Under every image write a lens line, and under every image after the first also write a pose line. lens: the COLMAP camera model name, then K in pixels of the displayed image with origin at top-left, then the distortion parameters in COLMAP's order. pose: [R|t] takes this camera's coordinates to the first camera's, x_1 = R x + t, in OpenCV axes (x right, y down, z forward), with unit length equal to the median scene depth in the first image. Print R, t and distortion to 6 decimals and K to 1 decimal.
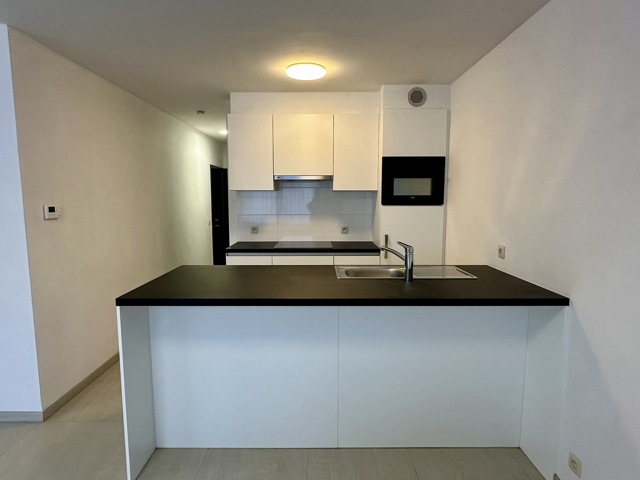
lens RADIAL K [[390.9, 0, 318.3], [0, 390.9, 243.2], [0, 0, 1]] dist [0.003417, 0.001929]
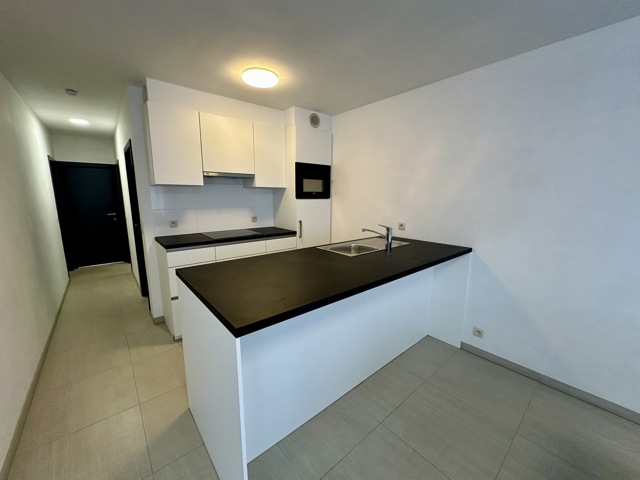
lens RADIAL K [[254.8, 0, 320.0], [0, 254.8, 238.7], [0, 0, 1]] dist [-0.000308, -0.000002]
pose [[0.763763, -0.104493, 0.636983, -0.347714], [0.070210, 0.994404, 0.078942, -0.024318], [-0.641668, -0.015570, 0.766825, 0.274844]]
